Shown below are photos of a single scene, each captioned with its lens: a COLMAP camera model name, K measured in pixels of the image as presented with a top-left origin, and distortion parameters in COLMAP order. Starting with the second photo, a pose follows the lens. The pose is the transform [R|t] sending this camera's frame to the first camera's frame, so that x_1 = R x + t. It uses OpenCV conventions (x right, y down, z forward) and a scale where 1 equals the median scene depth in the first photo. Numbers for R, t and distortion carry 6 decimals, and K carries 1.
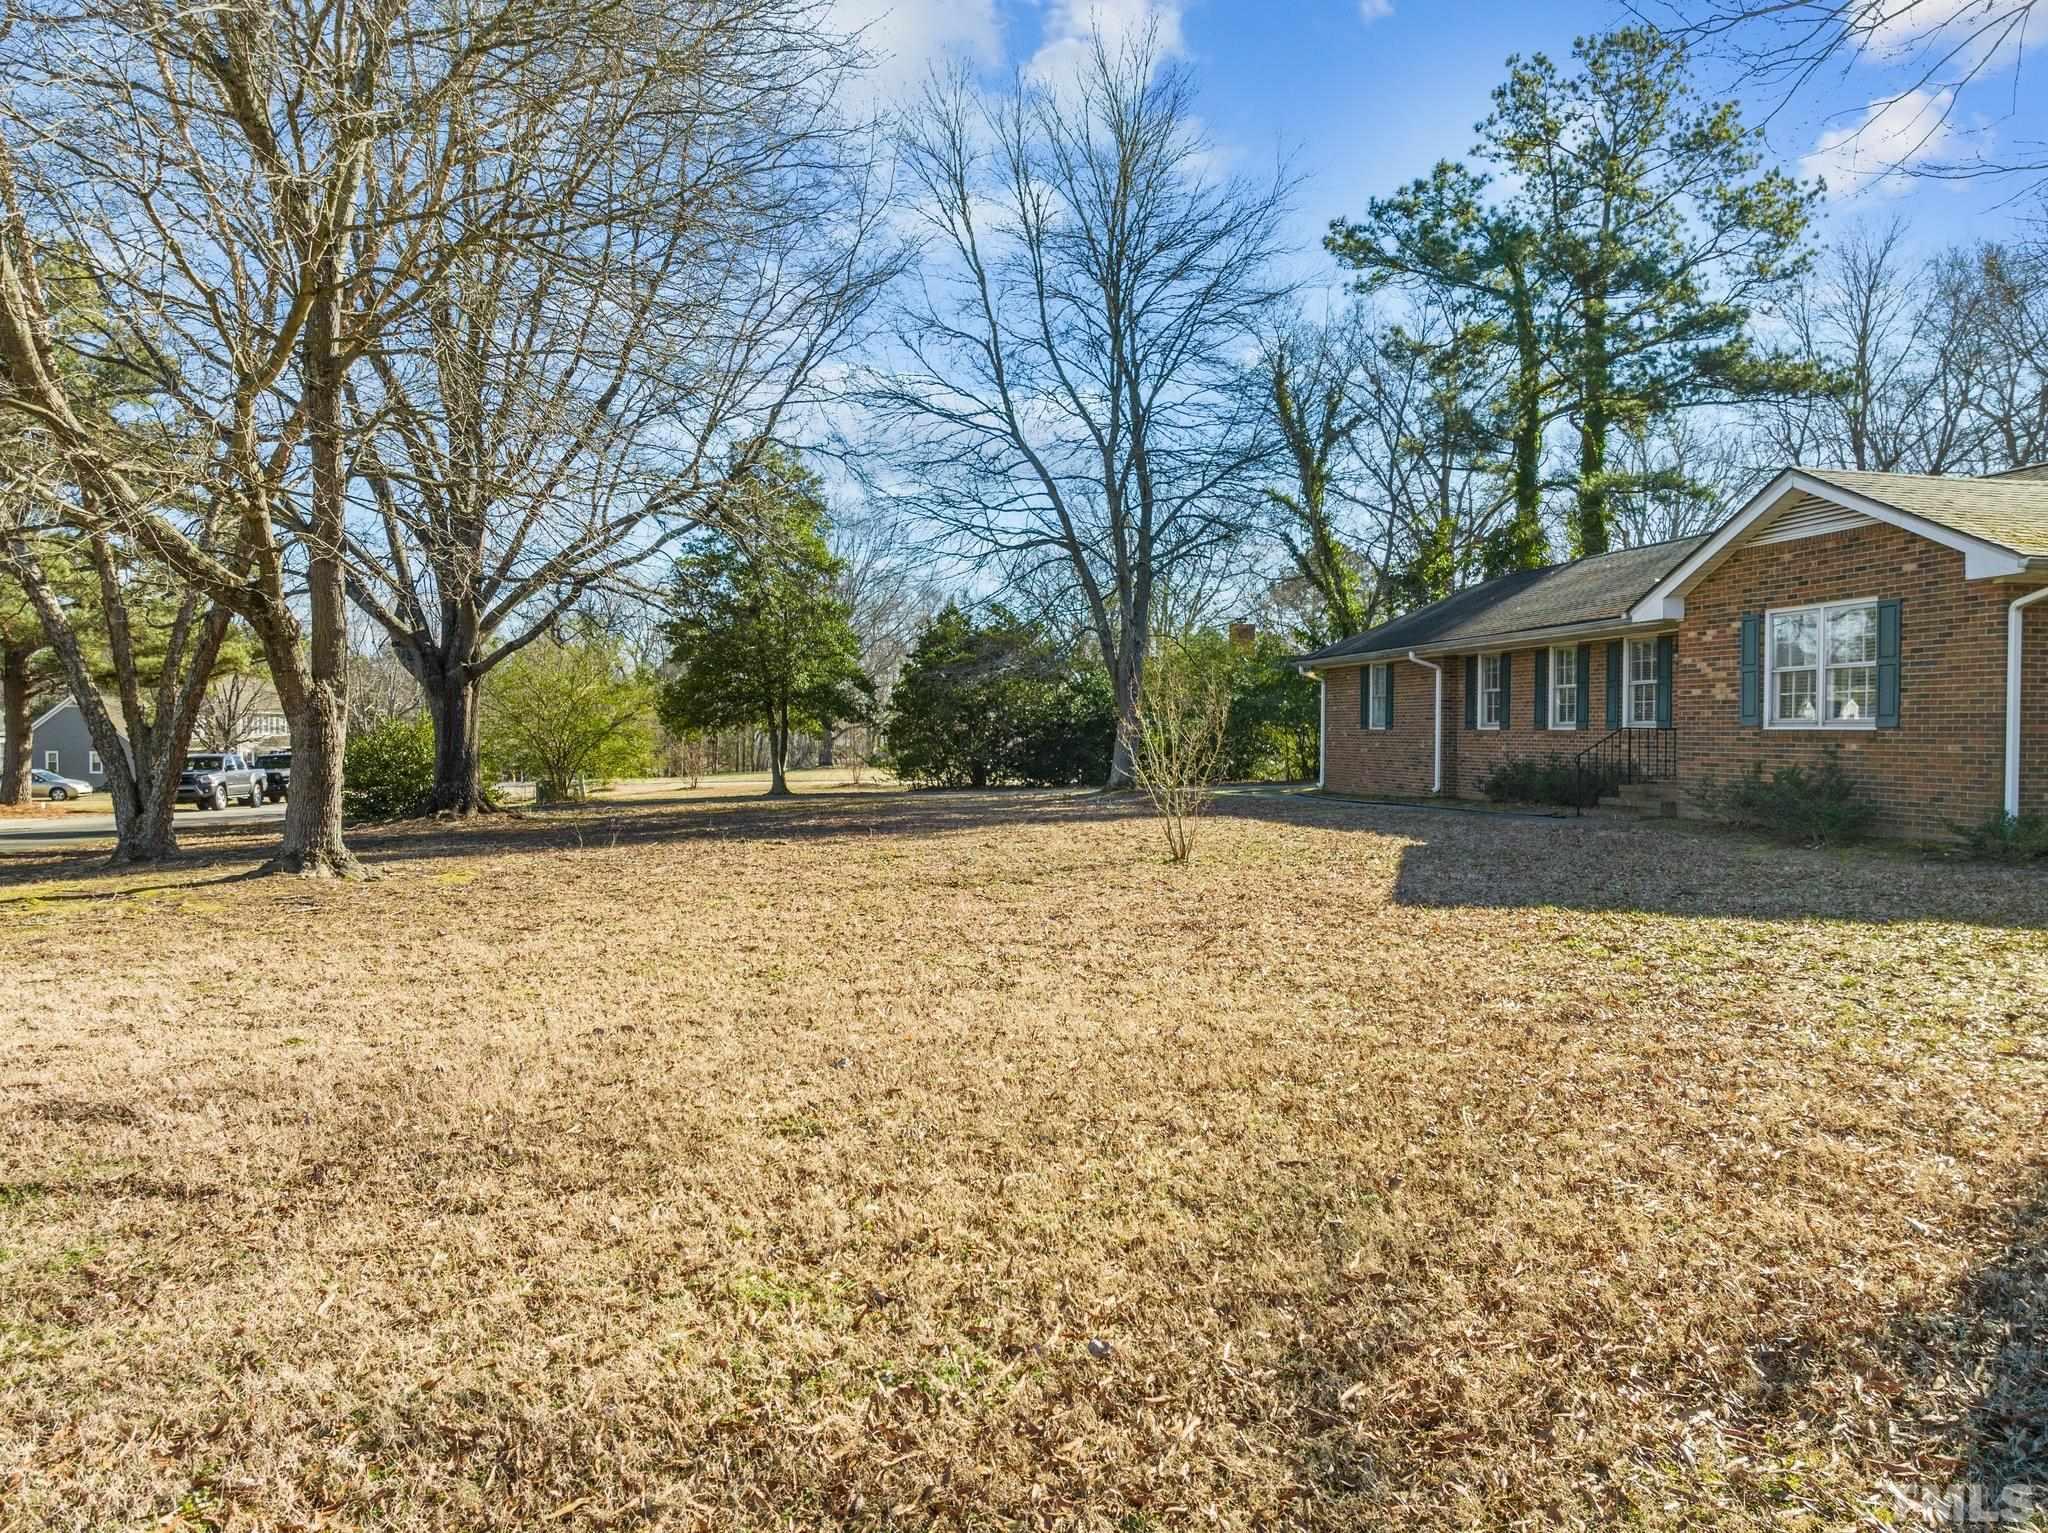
lens RADIAL K [[1446.9, 0, 1016.0], [0, 1446.9, 779.1], [0, 0, 1]] dist [-0.043487, 0.011308]
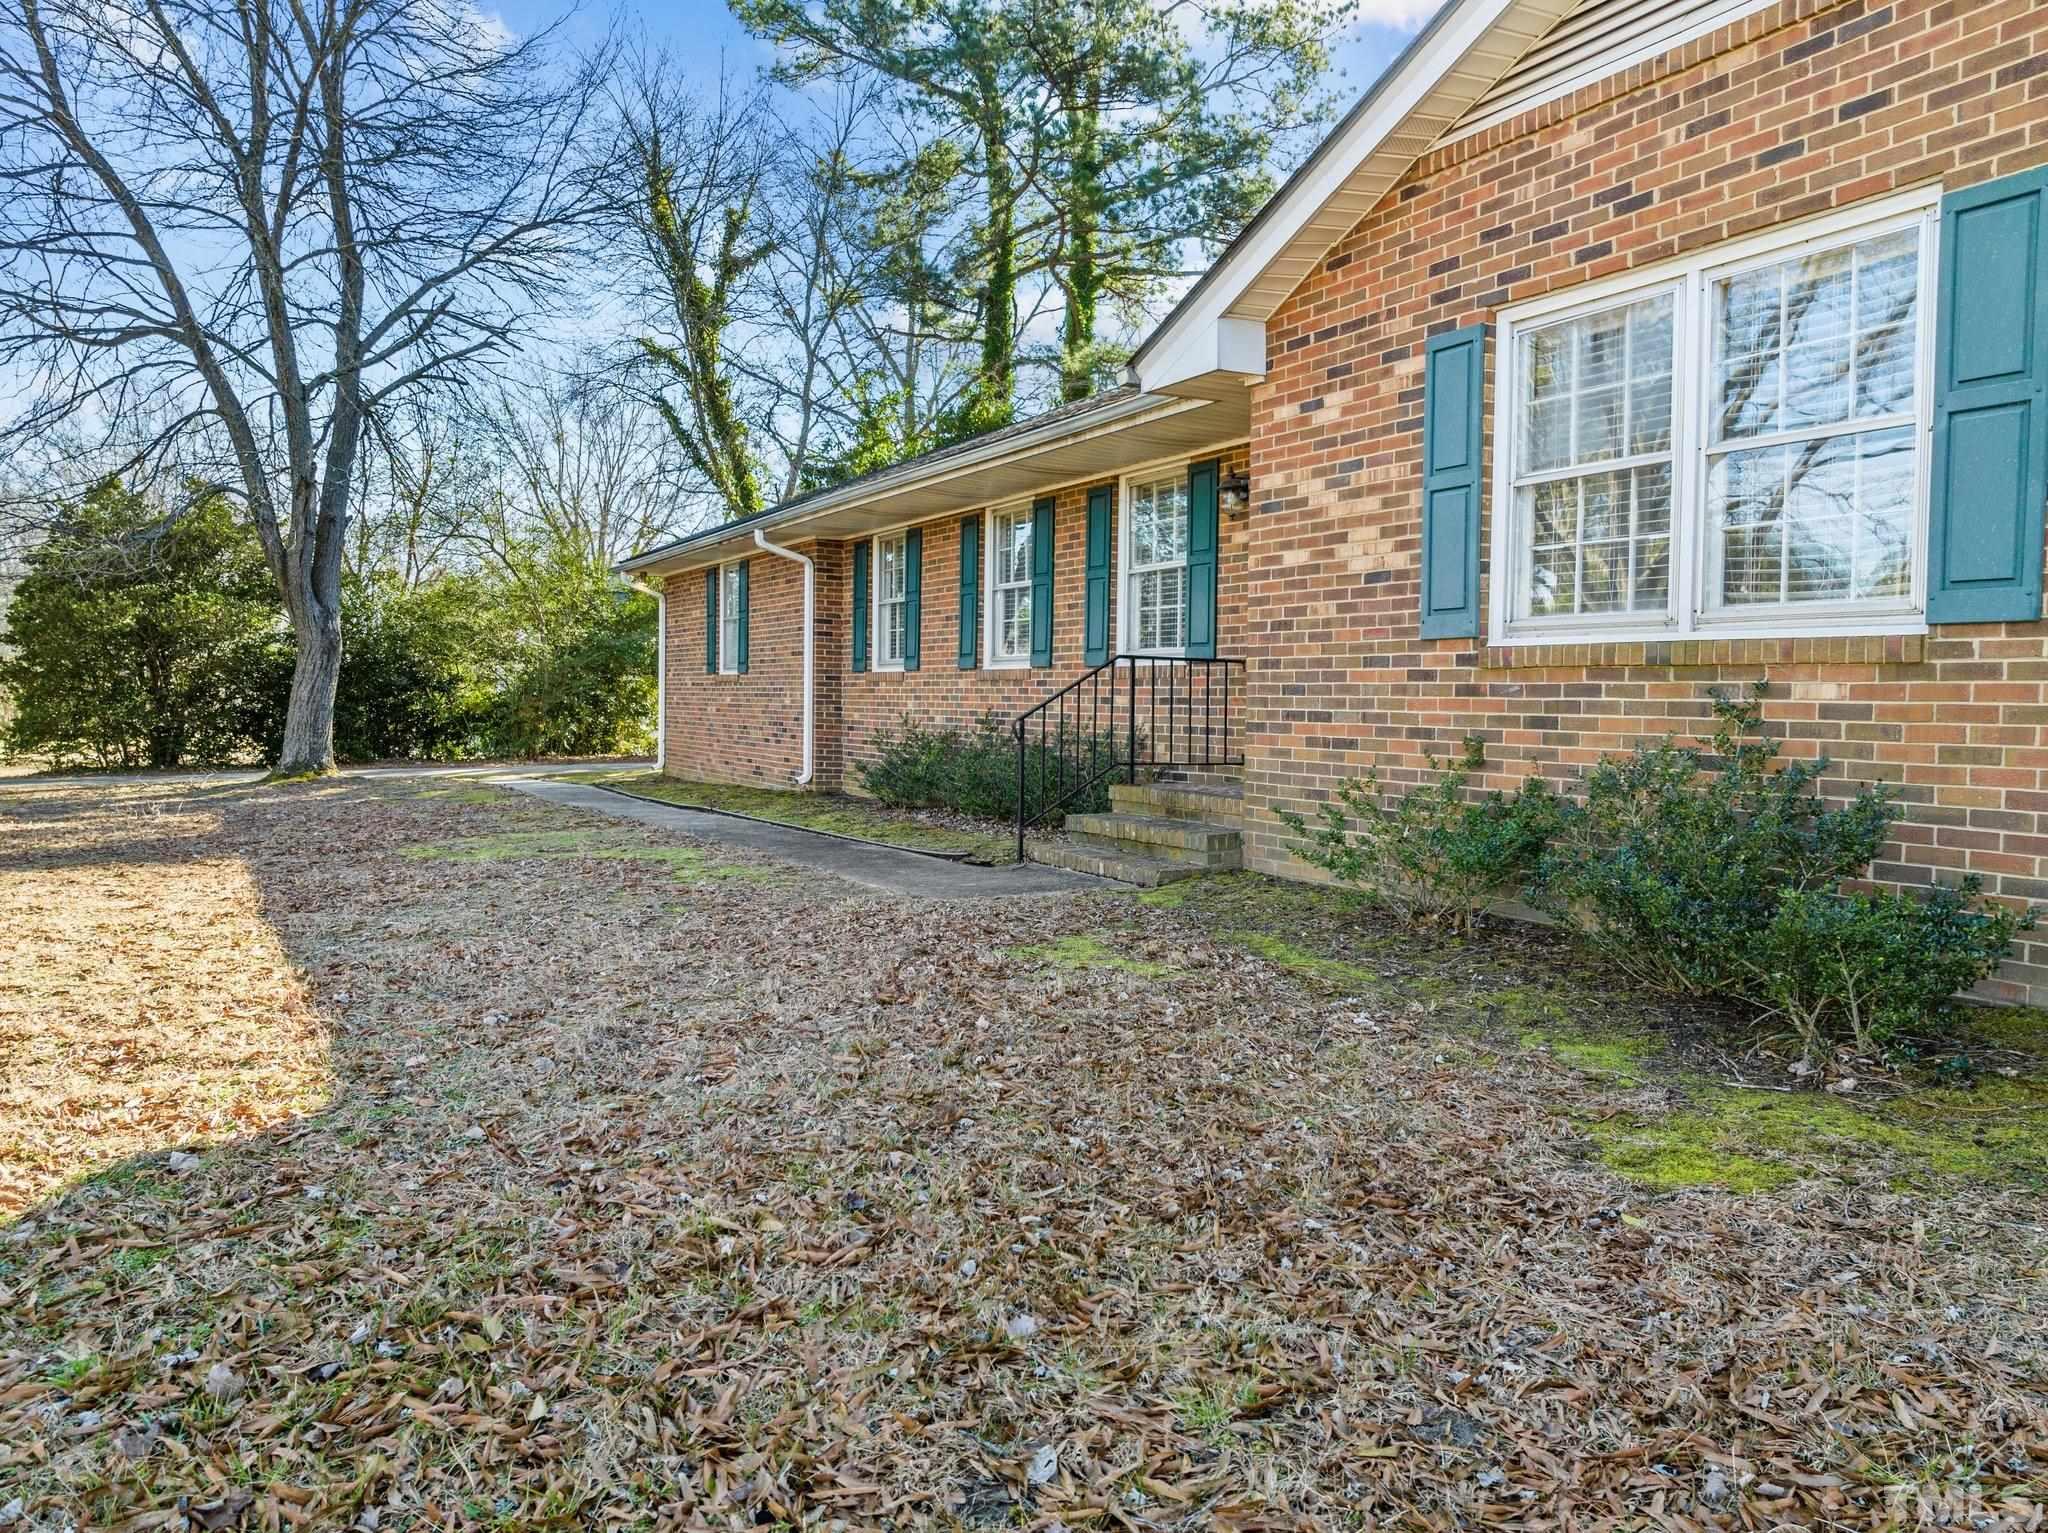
lens RADIAL K [[1446.9, 0, 1031.2], [0, 1446.9, 759.0], [0, 0, 1]] dist [-0.043487, 0.011308]
pose [[0.941614, -0.003739, 0.336674, 0.160820], [-0.000036, 0.999937, 0.011206, -0.005963], [-0.336695, -0.010564, 0.941555, 0.383637]]
